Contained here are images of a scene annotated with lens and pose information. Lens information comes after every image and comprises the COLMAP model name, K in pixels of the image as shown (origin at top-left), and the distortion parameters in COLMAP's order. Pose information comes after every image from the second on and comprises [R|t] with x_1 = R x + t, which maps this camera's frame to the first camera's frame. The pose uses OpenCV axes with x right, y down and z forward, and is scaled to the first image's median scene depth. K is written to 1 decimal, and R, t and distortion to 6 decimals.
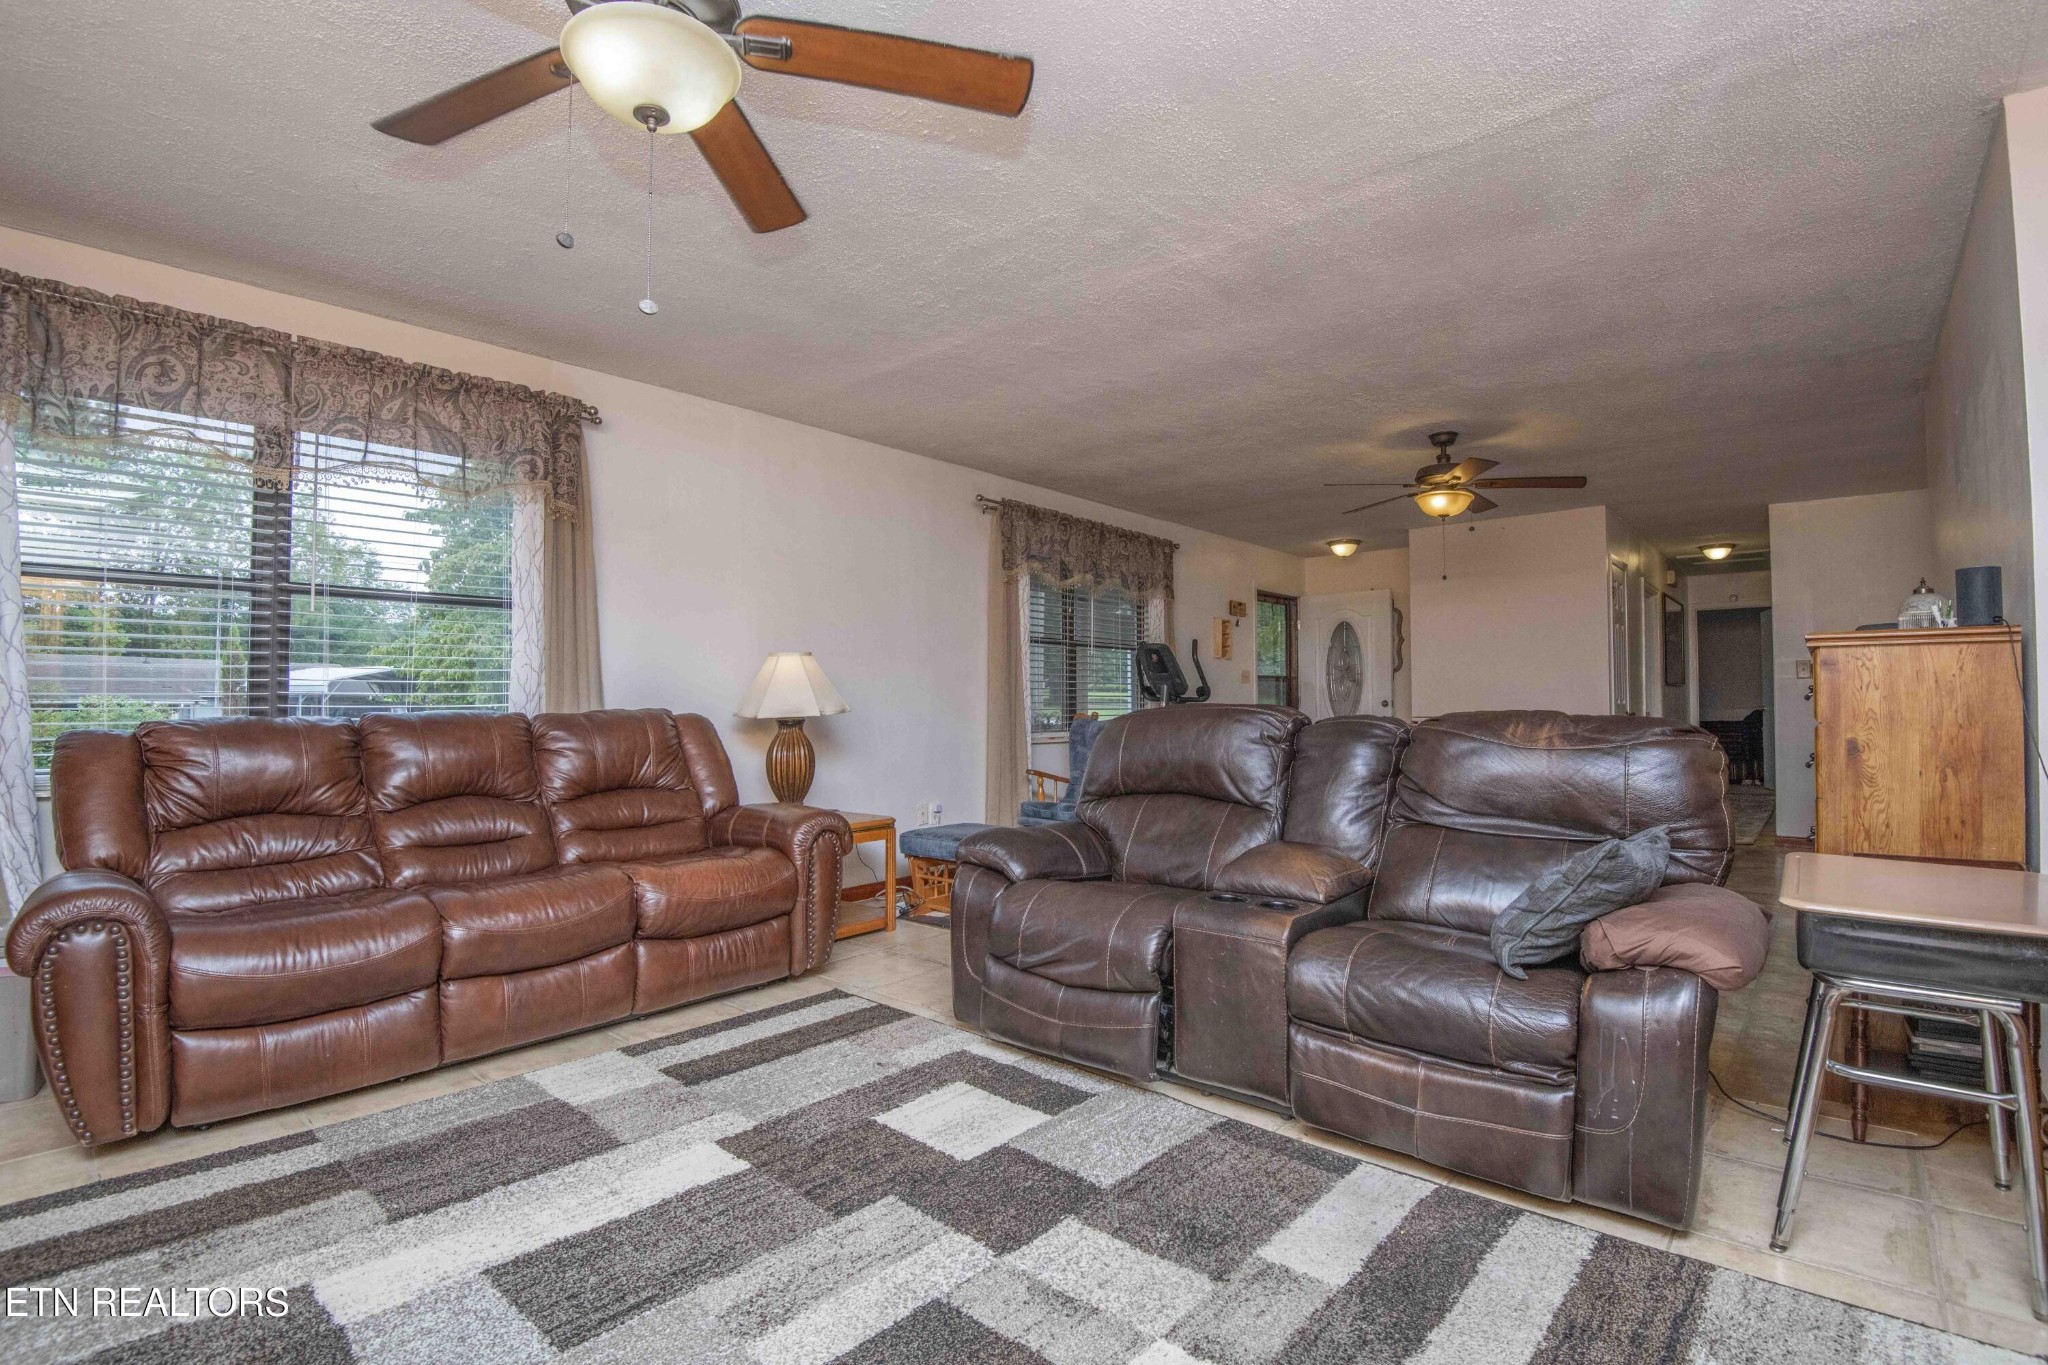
lens RADIAL K [[957.2, 0, 1023.6], [0, 957.2, 682.7], [0, 0, 1]] dist [-0.017736, -0.012170]
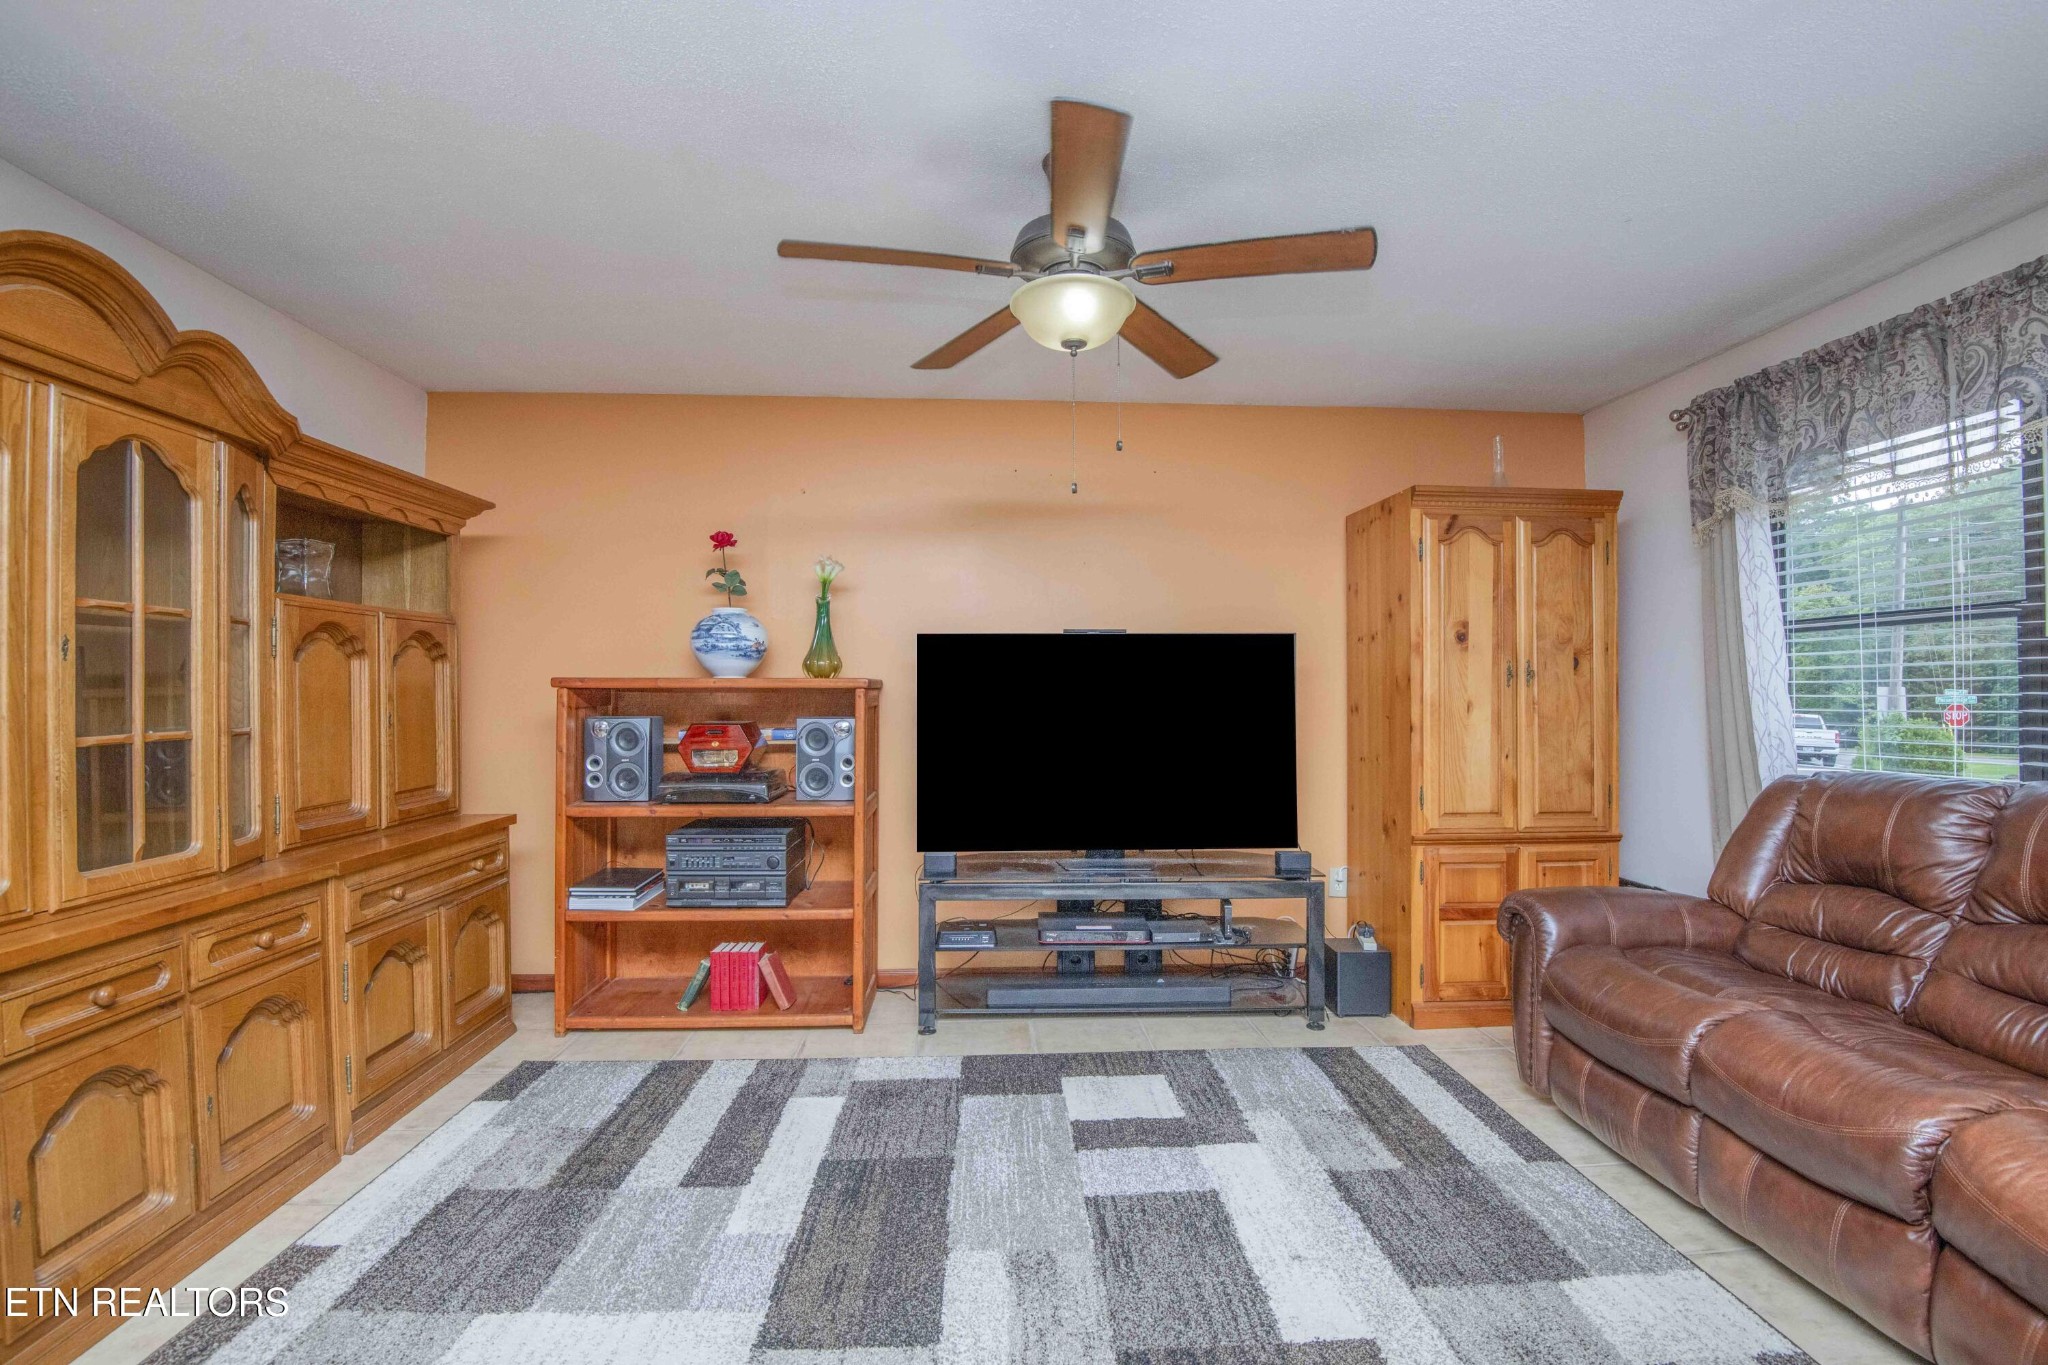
lens RADIAL K [[951.7, 0, 1028.2], [0, 951.7, 679.4], [0, 0, 1]] dist [-0.003745, -0.023204]
pose [[-0.709435, -0.005302, -0.704751, 0.428700], [0.020941, 0.999372, -0.028598, -0.055307], [0.704460, -0.035047, -0.708878, 1.328911]]
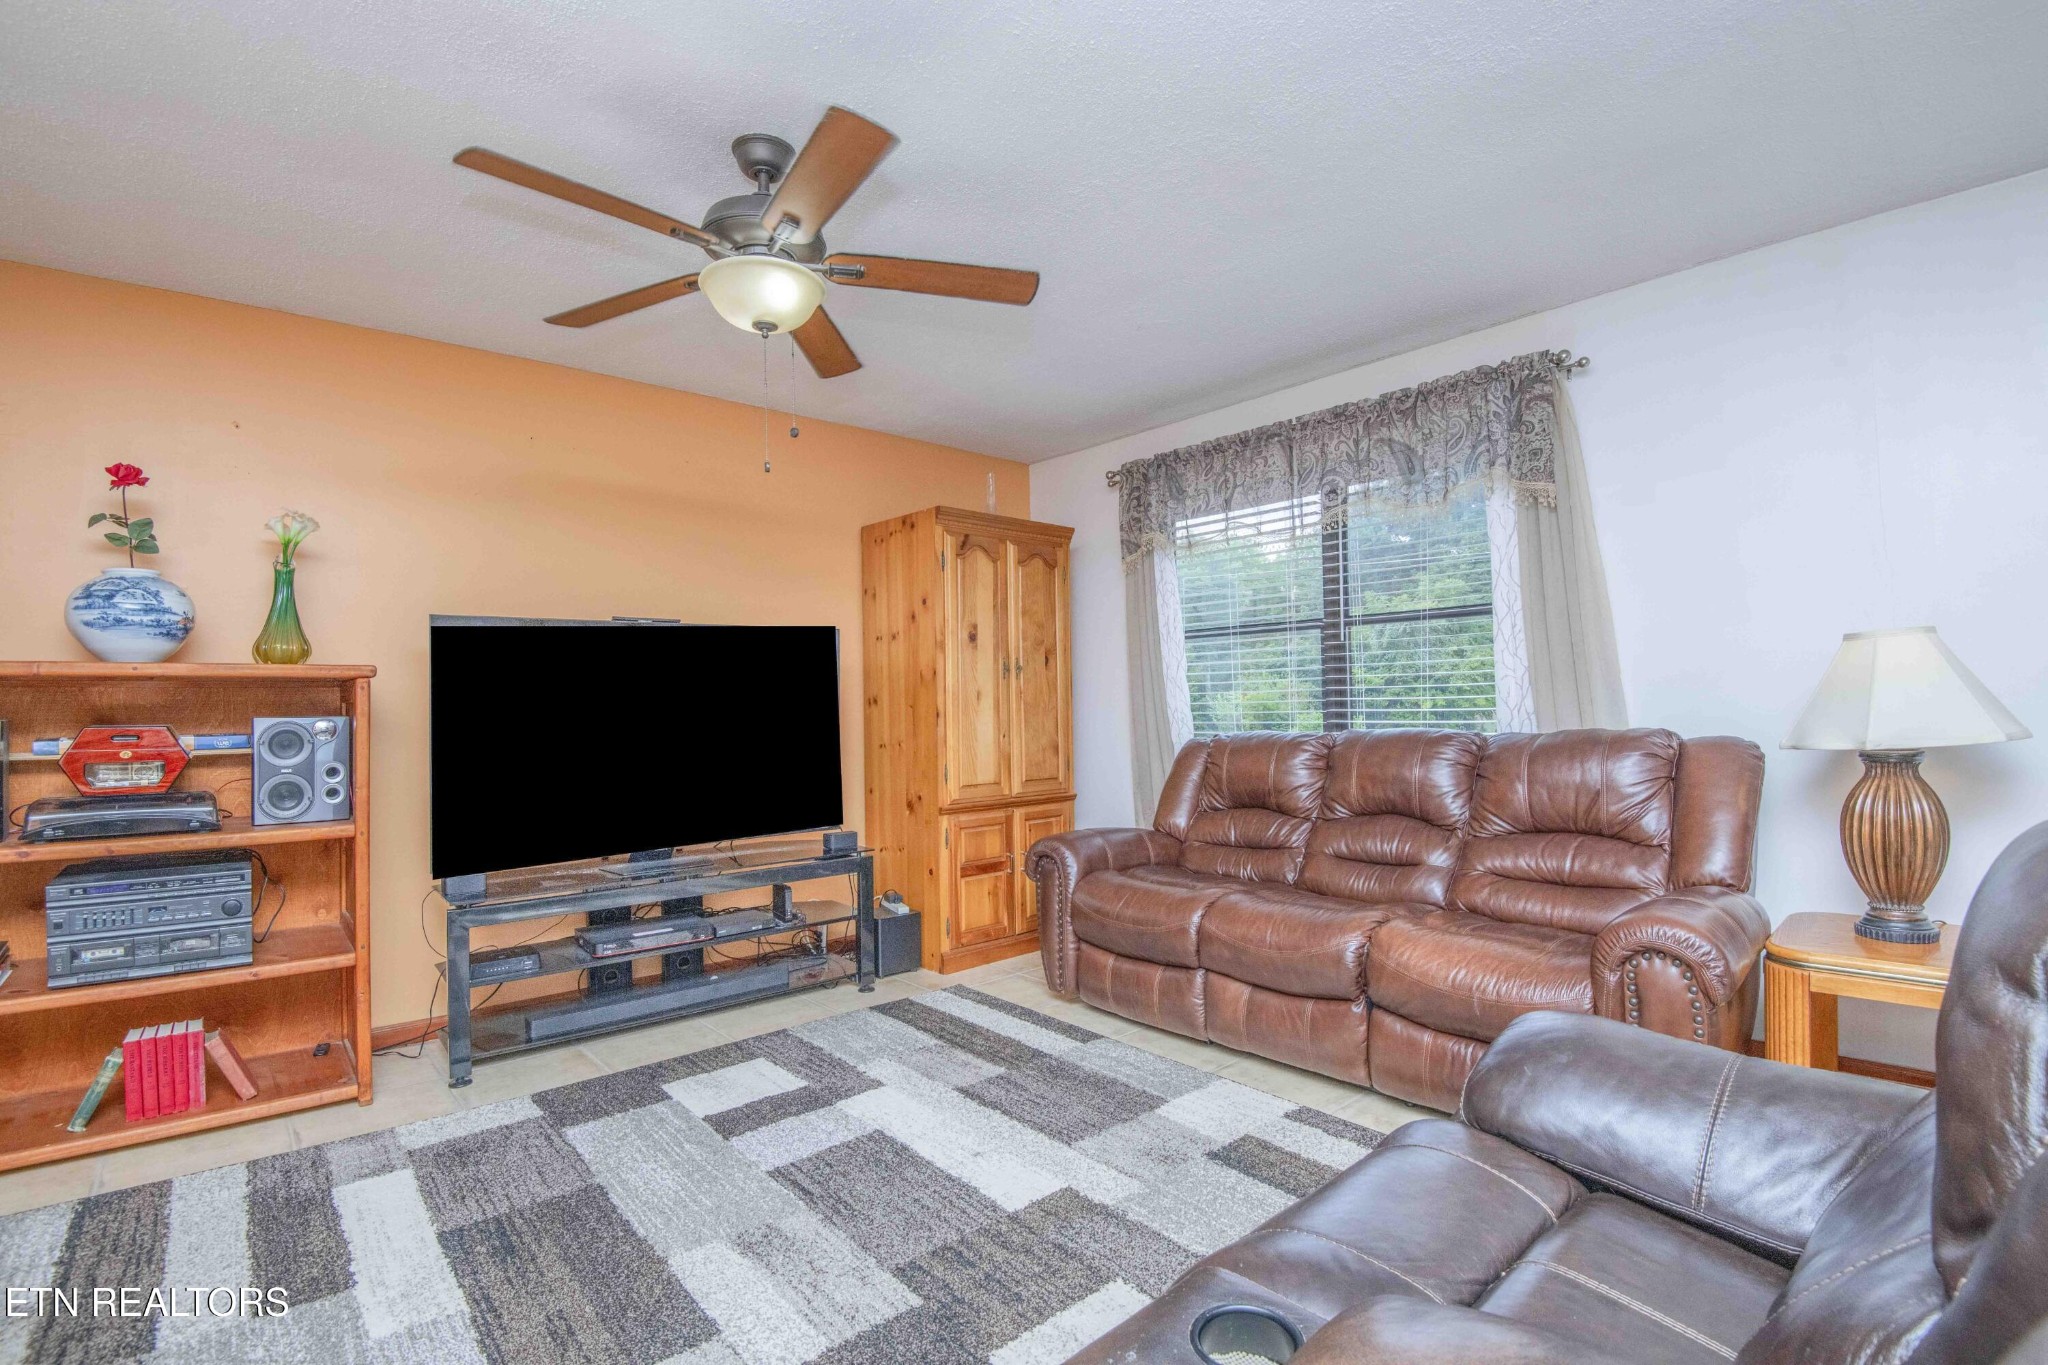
lens RADIAL K [[951.7, 0, 1028.2], [0, 951.7, 679.4], [0, 0, 1]] dist [-0.003745, -0.023204]
pose [[-0.123221, -0.019655, -0.992185, 0.649563], [0.042641, 0.998776, -0.025081, -0.021528], [0.991463, -0.045398, -0.122232, 1.065236]]
